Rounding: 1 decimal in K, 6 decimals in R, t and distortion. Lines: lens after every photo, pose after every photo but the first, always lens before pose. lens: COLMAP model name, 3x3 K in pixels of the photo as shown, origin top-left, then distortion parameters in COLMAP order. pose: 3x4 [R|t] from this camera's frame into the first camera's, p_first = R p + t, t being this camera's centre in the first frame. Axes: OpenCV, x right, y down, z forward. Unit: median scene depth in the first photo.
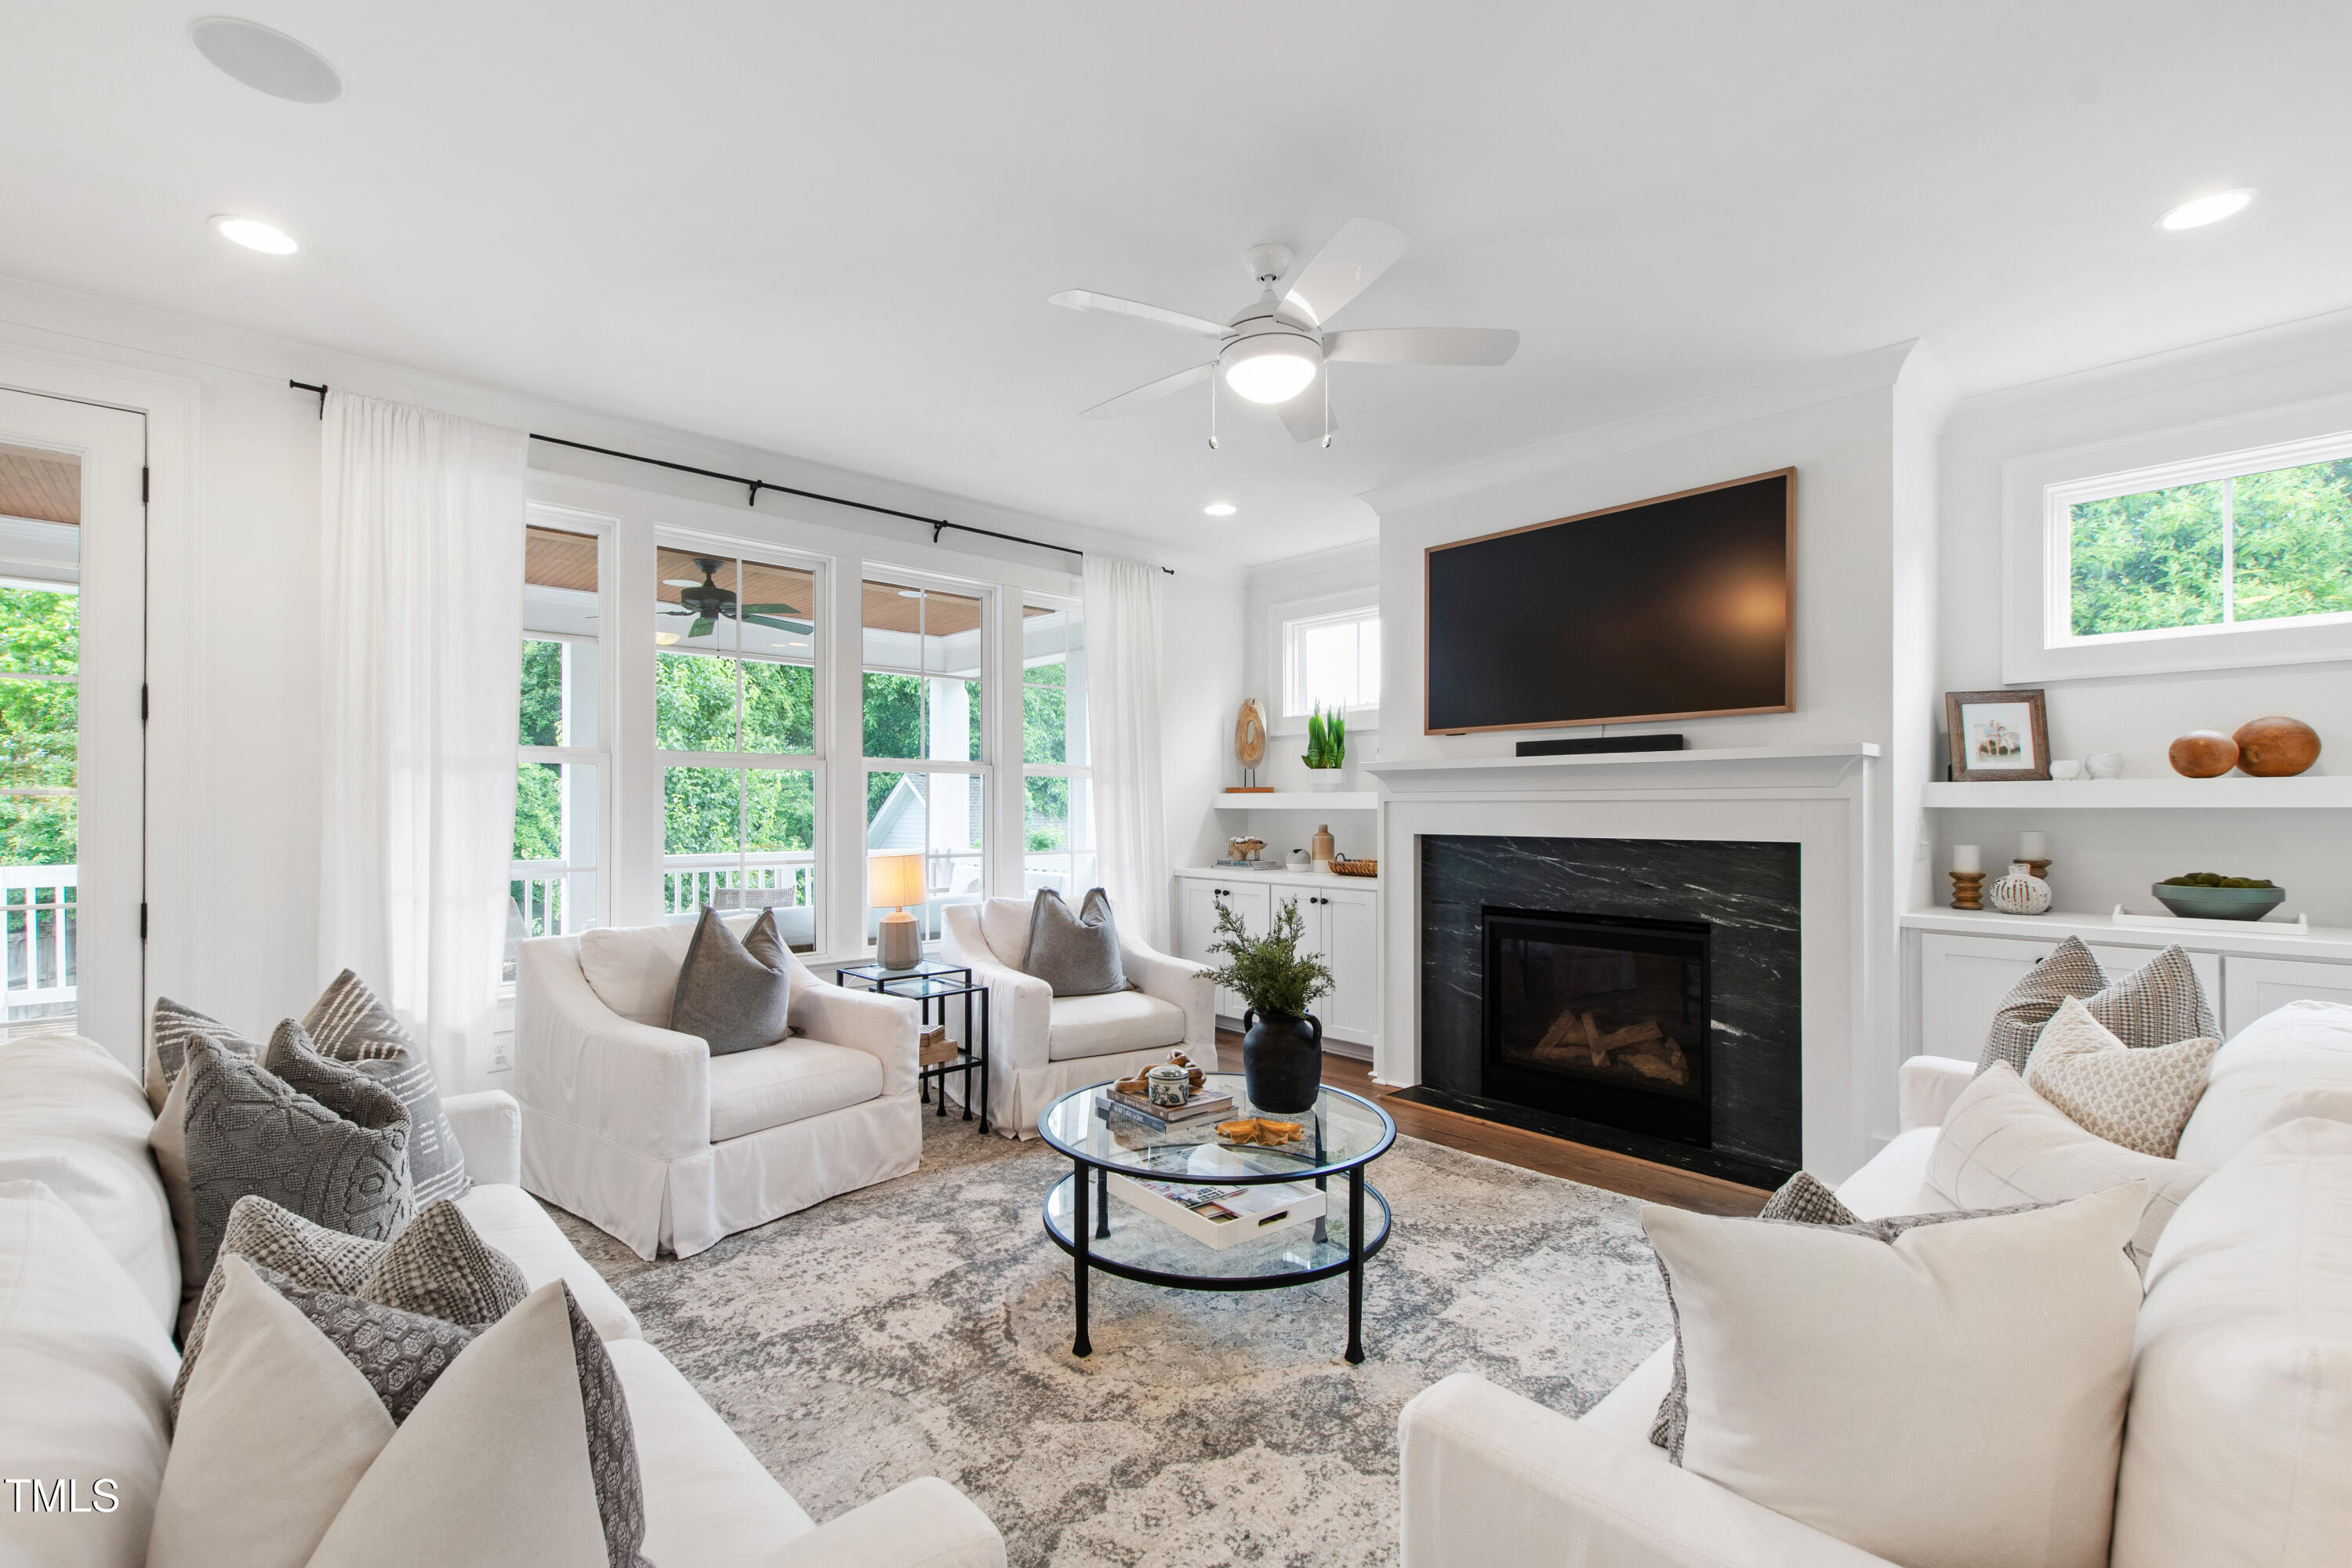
lens RADIAL K [[1018.4, 0, 1167.9], [0, 1018.4, 804.3], [0, 0, 1]] dist [0.008184, -0.004973]
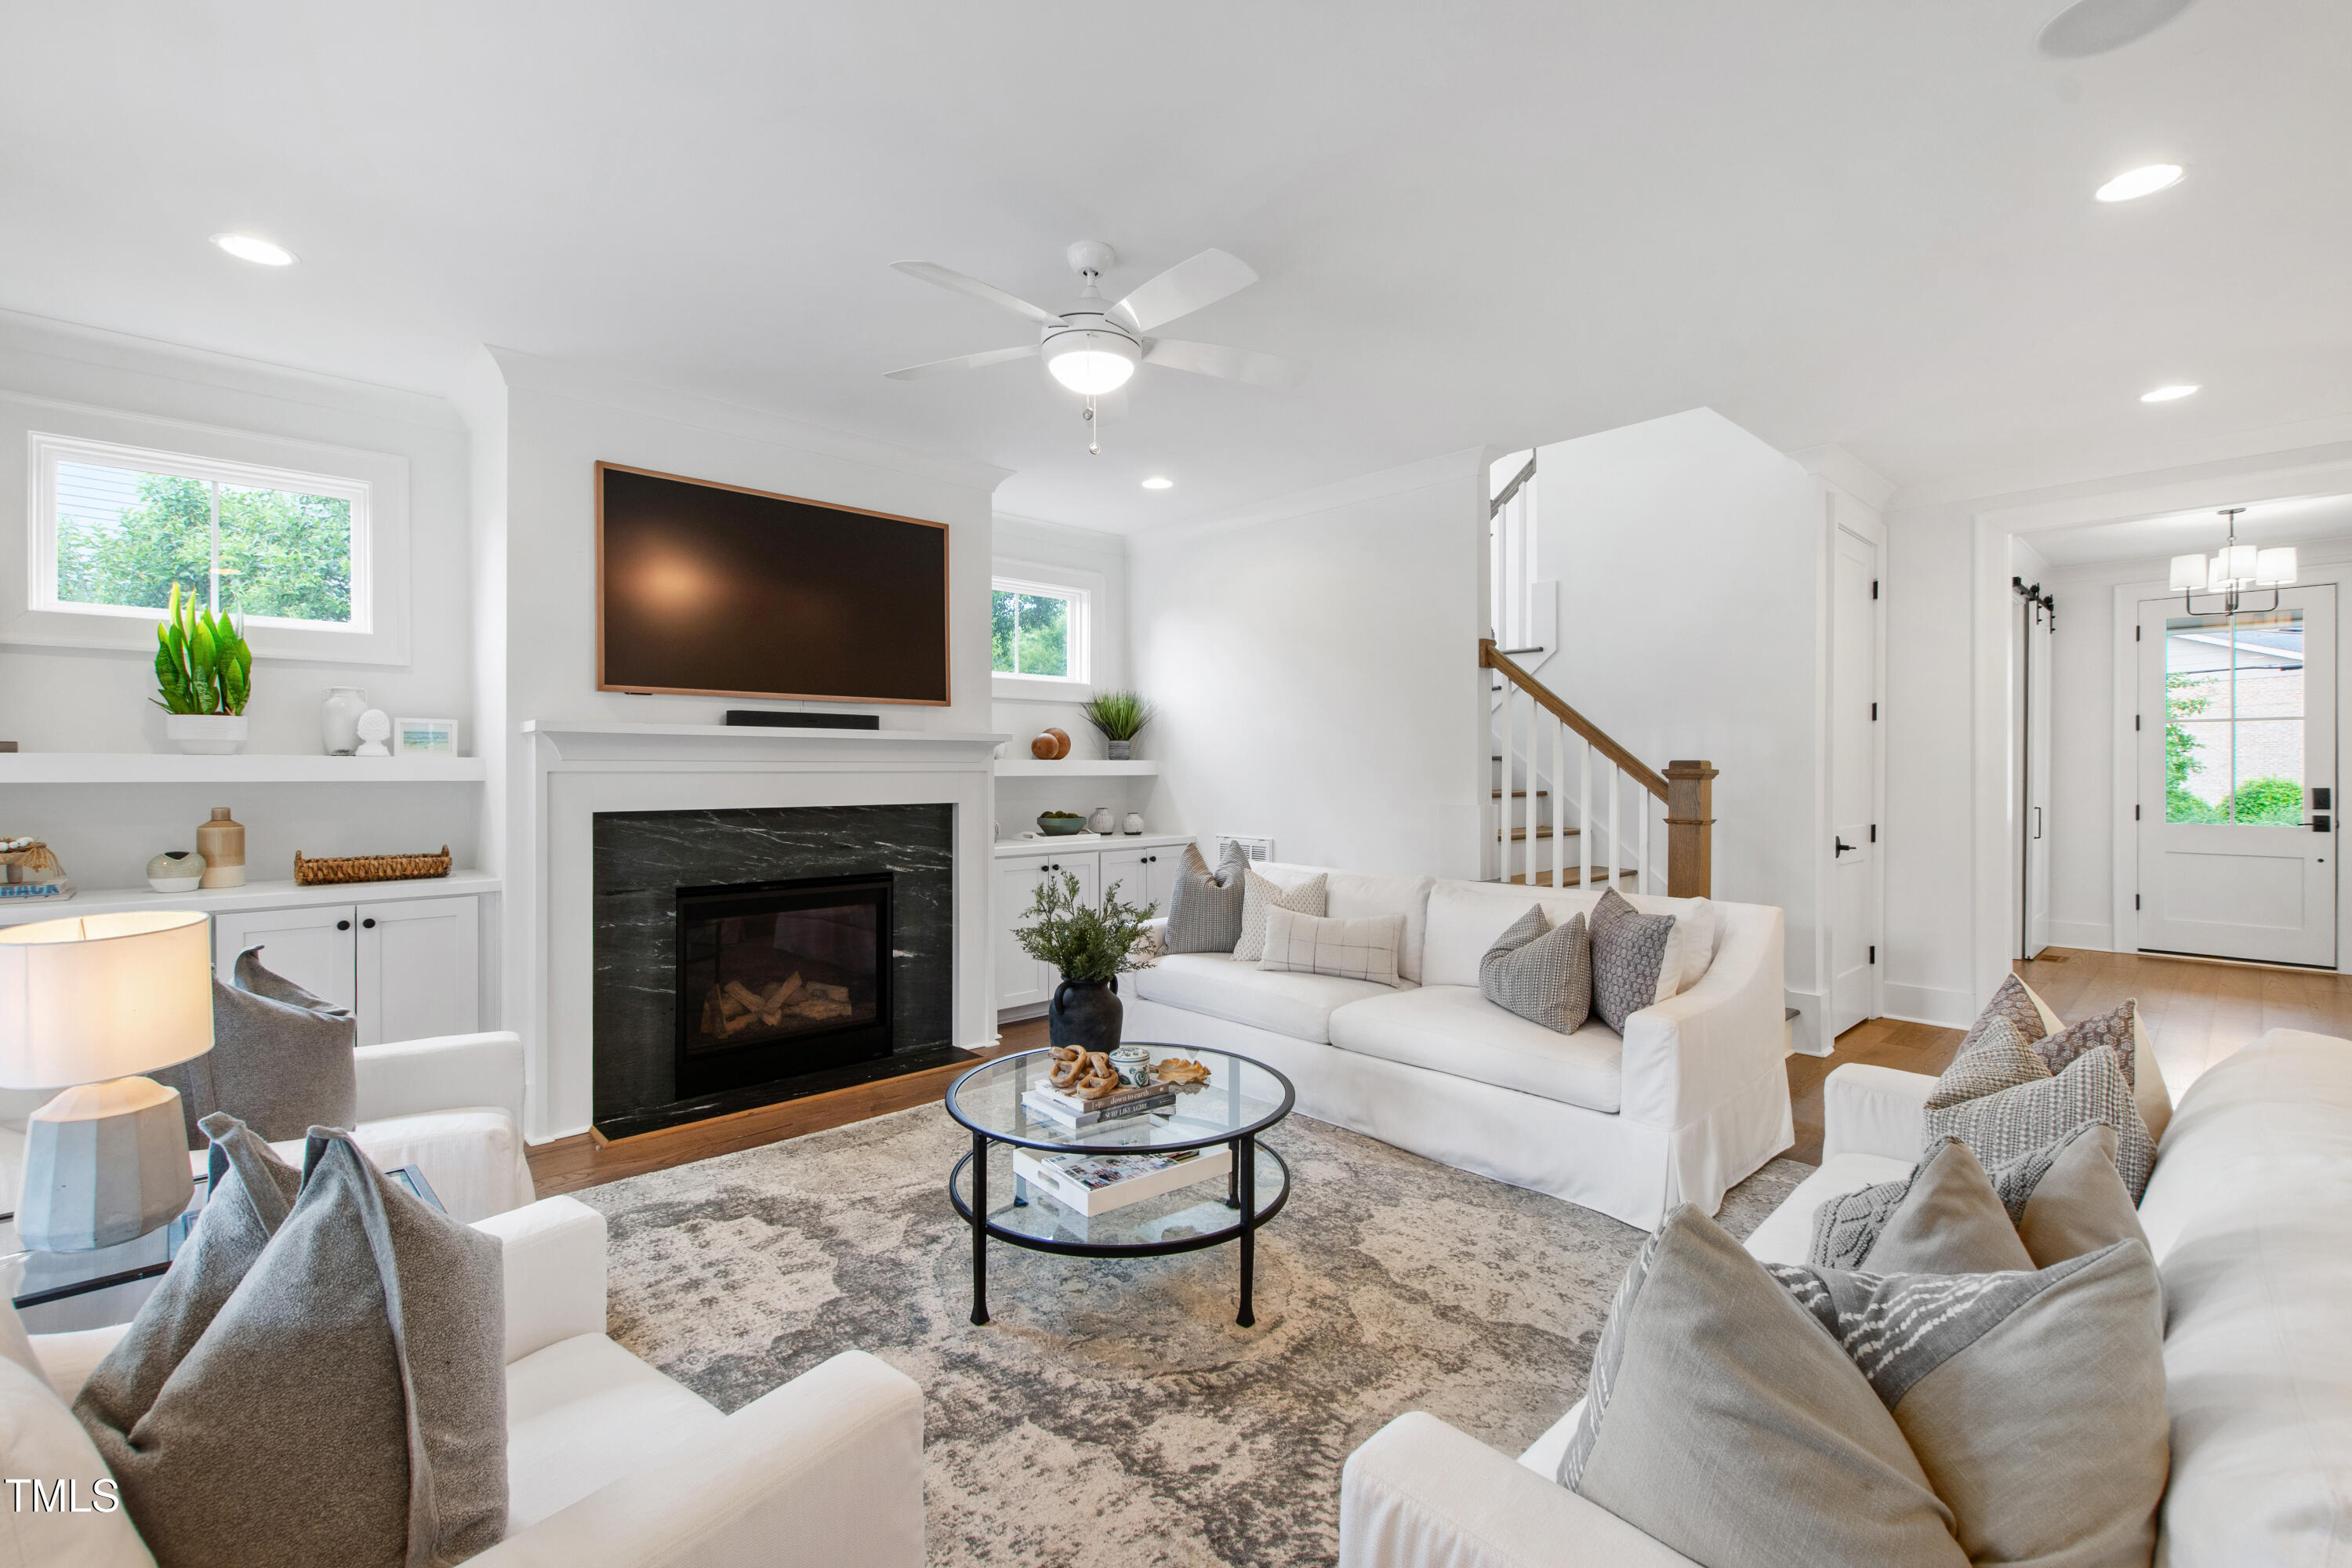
lens RADIAL K [[1018.4, 0, 1147.9], [0, 1018.4, 770.6], [0, 0, 1]] dist [0.008184, -0.004973]
pose [[0.001668, -0.002386, 0.999996, -0.698610], [-0.004162, 0.999988, 0.002393, -0.009241], [-0.999990, -0.004166, 0.001658, 0.698044]]
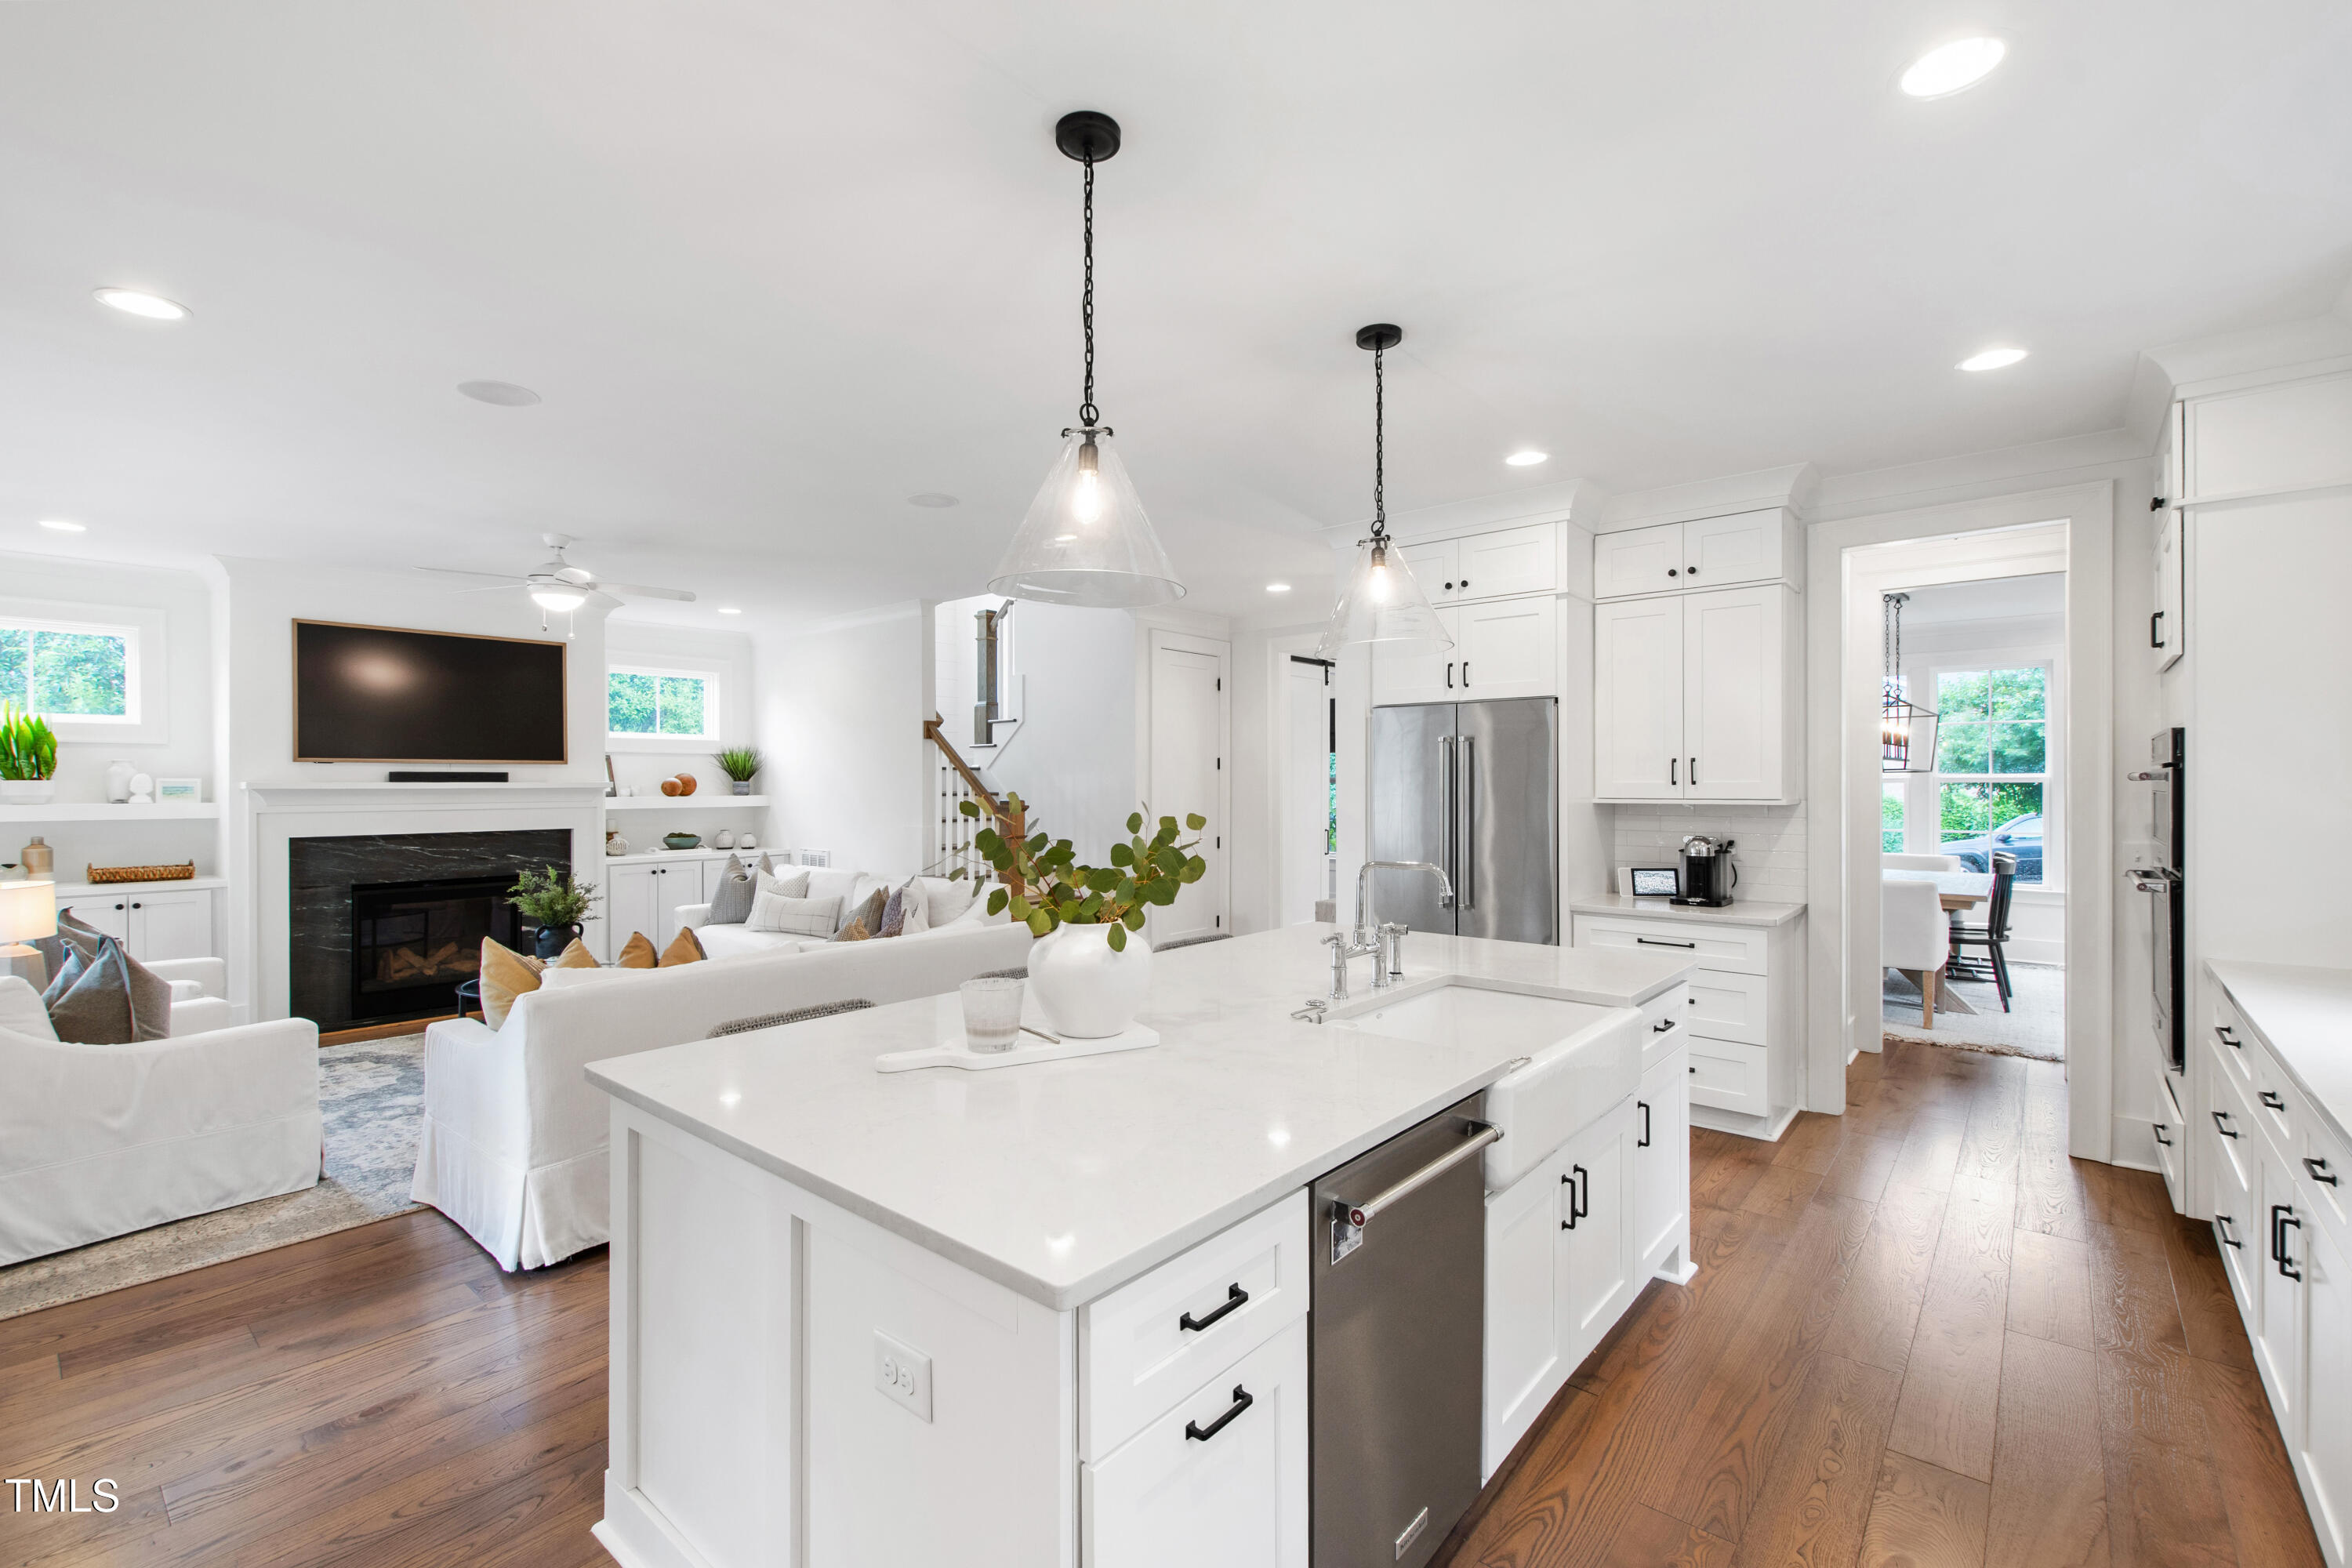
lens RADIAL K [[1018.4, 0, 1141.7], [0, 1018.4, 783.5], [0, 0, 1]] dist [0.008184, -0.004973]
pose [[-0.109733, 0.001543, 0.993960, -1.458569], [-0.000585, 0.999999, -0.001617, -0.047973], [-0.993961, -0.000758, -0.109732, 0.078453]]
